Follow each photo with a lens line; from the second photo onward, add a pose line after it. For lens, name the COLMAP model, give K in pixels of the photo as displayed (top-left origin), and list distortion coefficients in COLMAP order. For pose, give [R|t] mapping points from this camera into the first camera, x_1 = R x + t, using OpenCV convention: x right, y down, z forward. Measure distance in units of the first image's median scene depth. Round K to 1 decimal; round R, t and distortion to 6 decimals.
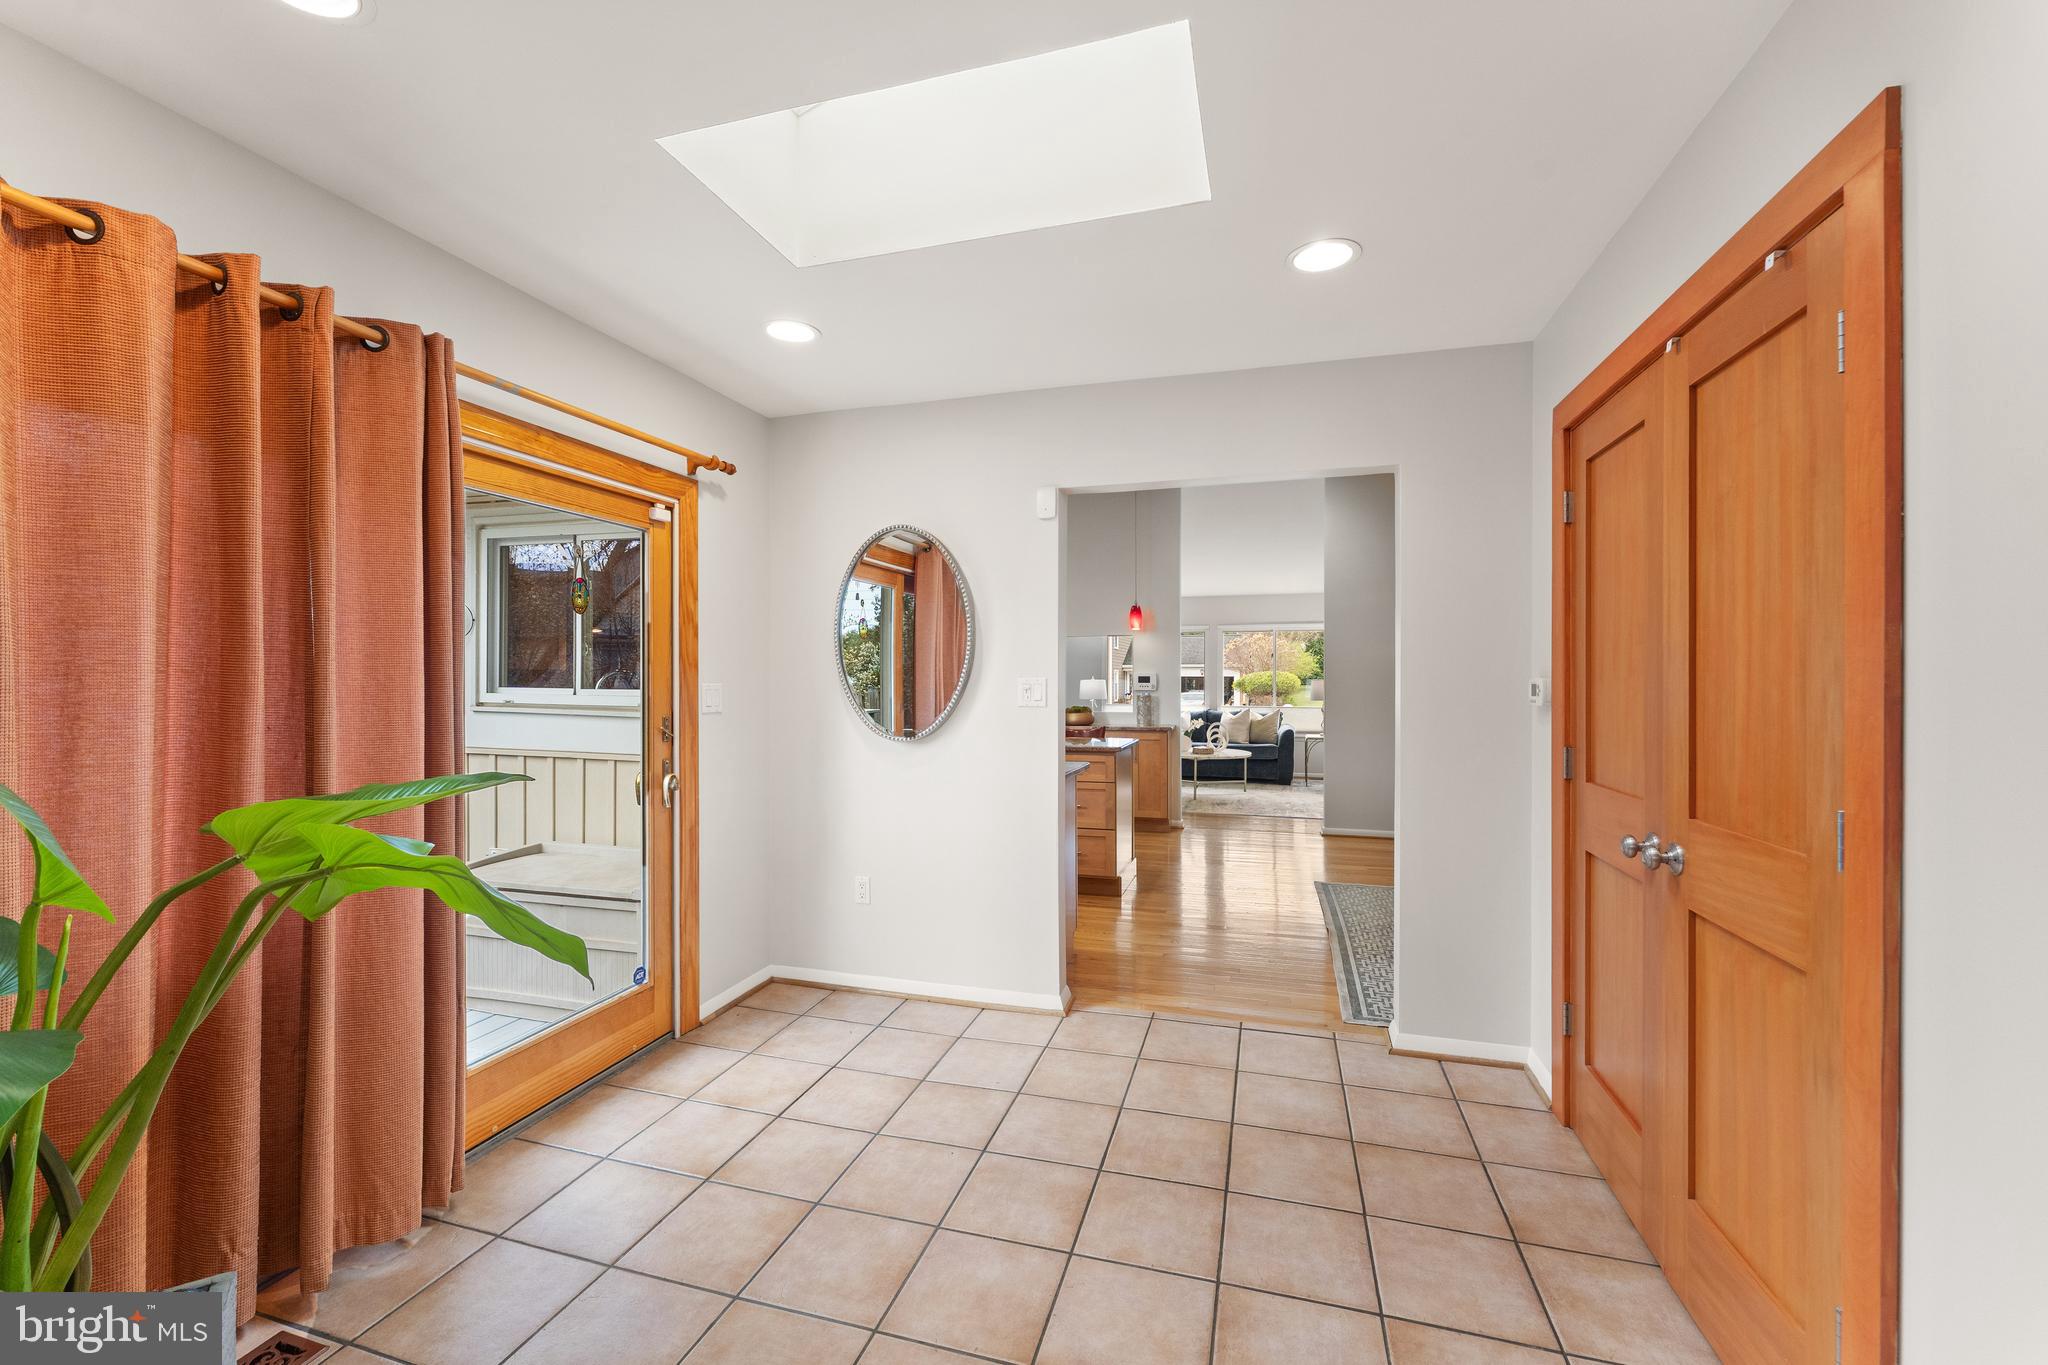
lens RADIAL K [[833.9, 0, 1025.1], [0, 833.9, 682.0], [0, 0, 1]] dist [0.000289, -0.000183]
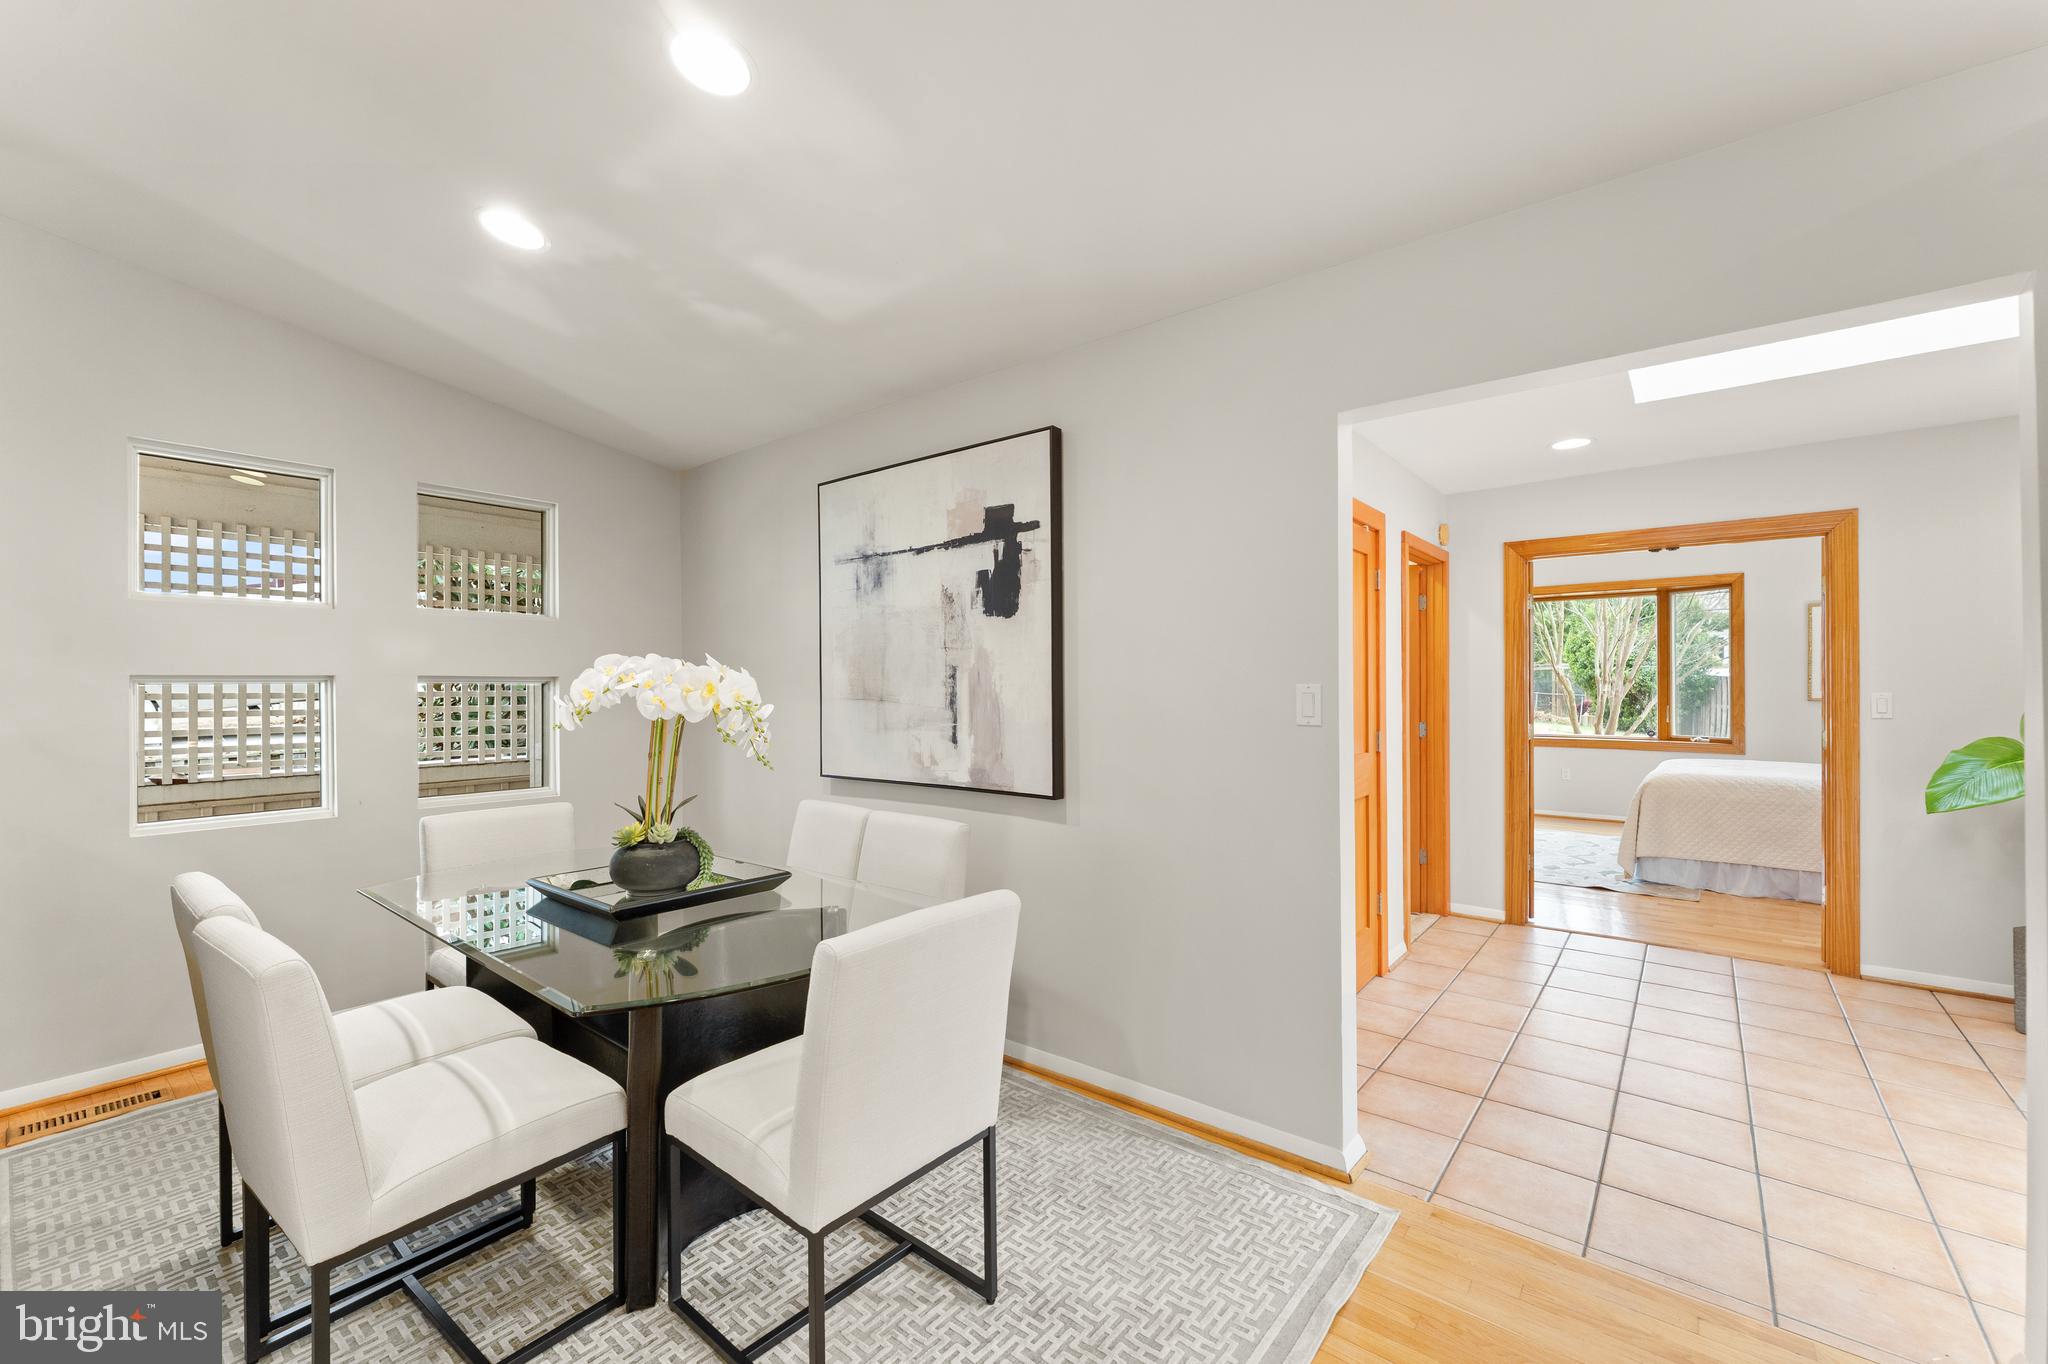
lens RADIAL K [[833.9, 0, 1027.9], [0, 833.9, 691.0], [0, 0, 1]] dist [0.000289, -0.000183]
pose [[-0.925098, 0.001421, 0.379725, 0.405764], [0.004851, 0.999956, 0.008077, -0.009806], [-0.379696, 0.009314, -0.925064, 1.728843]]
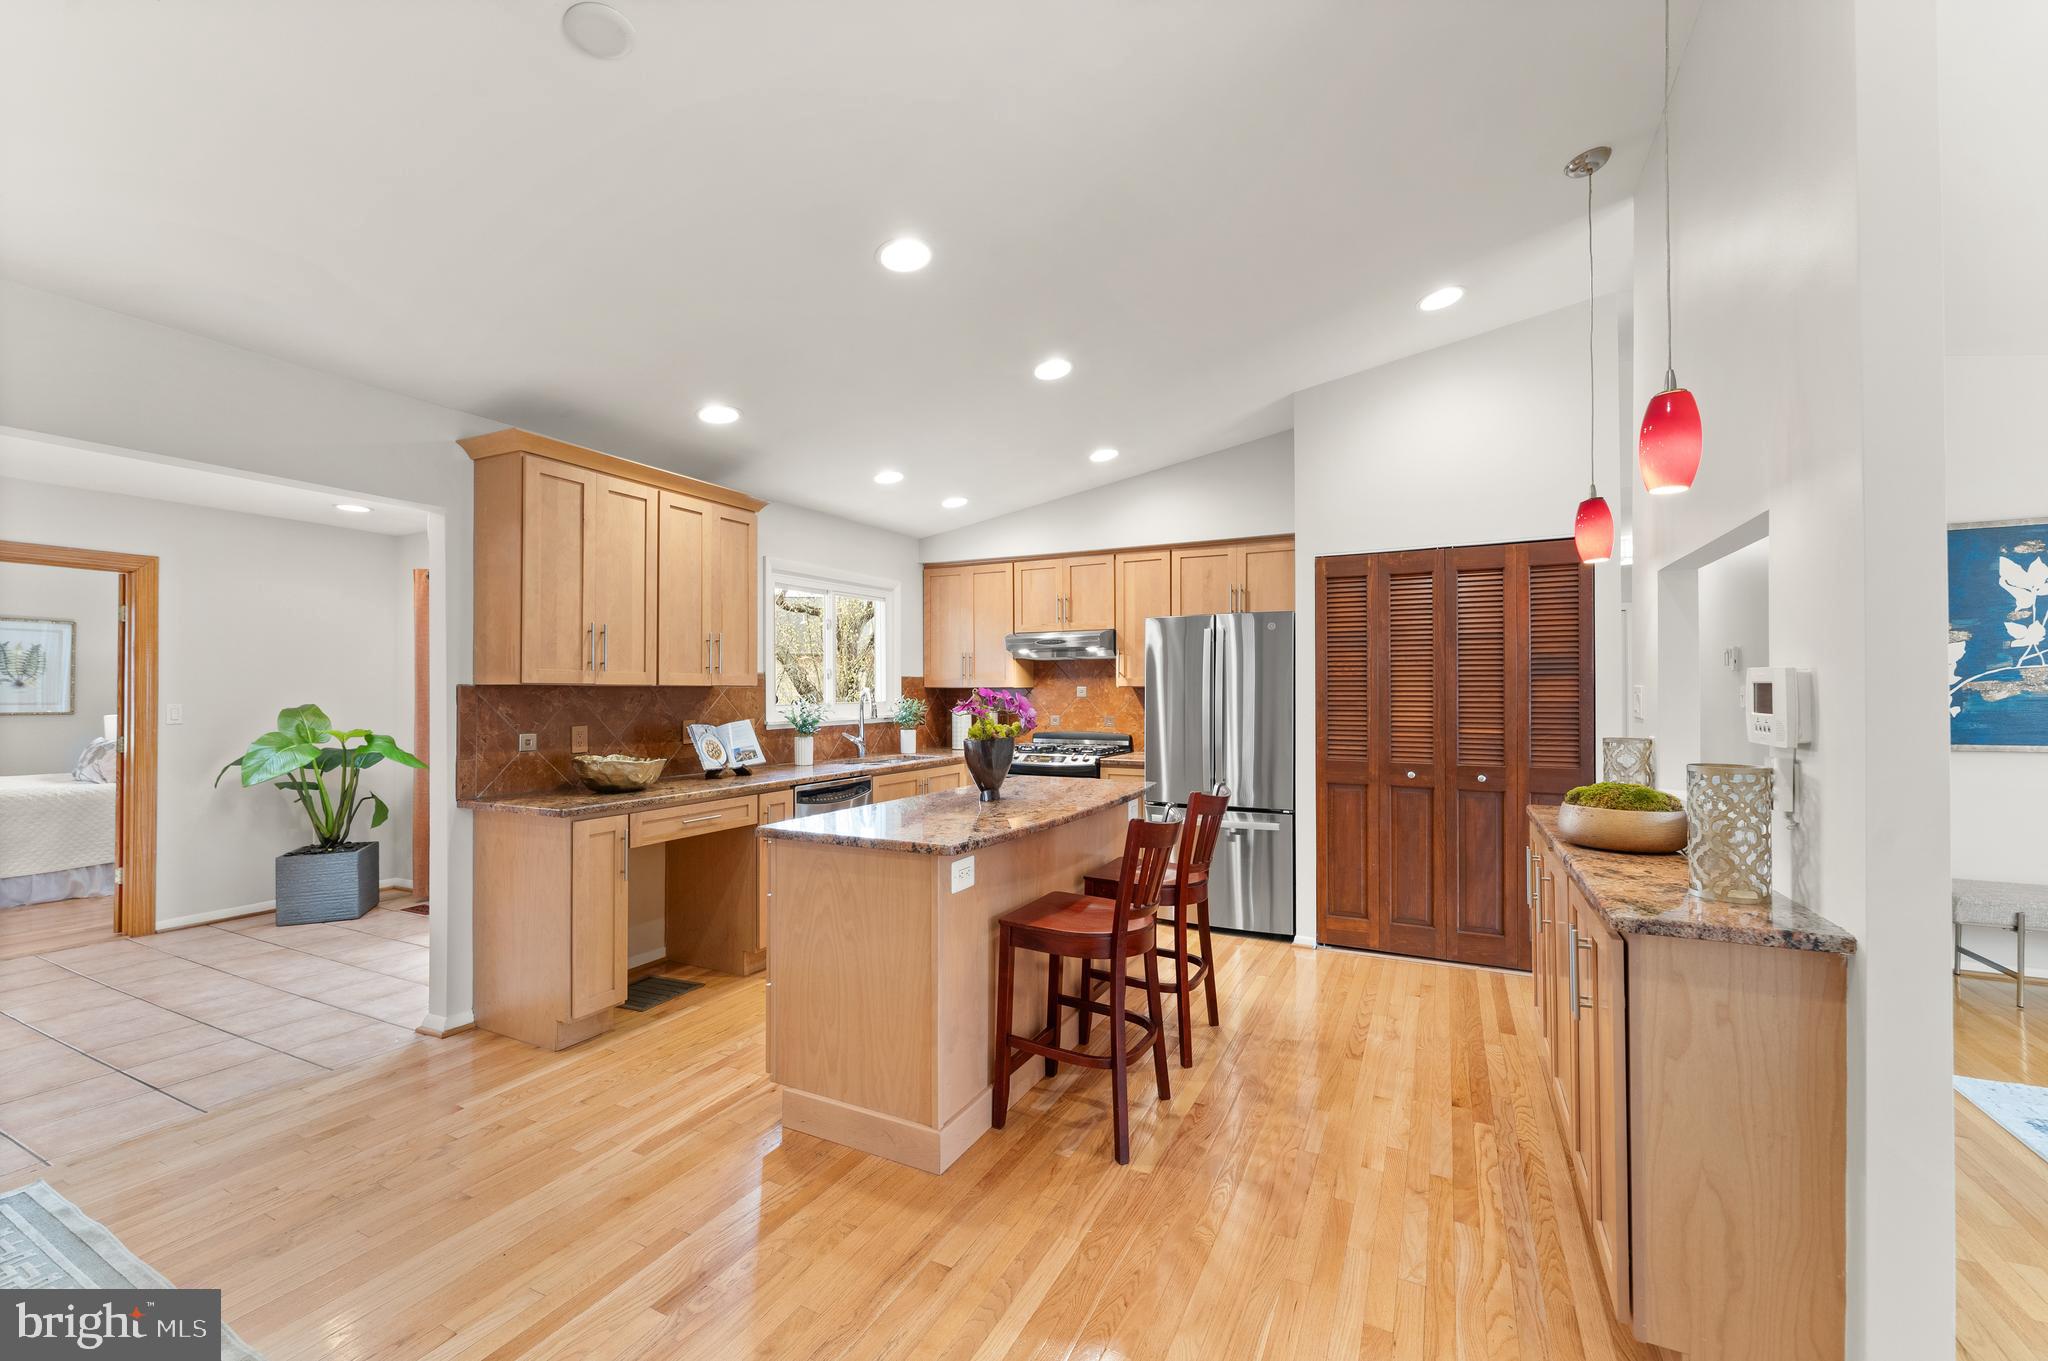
lens RADIAL K [[826.5, 0, 1023.0], [0, 826.5, 686.6], [0, 0, 1]] dist [-0.003238, 0.000690]
pose [[-0.185256, -0.008336, -0.982655, 0.928749], [0.000514, 0.999963, -0.008580, -0.009287], [0.982690, -0.002095, -0.185244, 1.973707]]
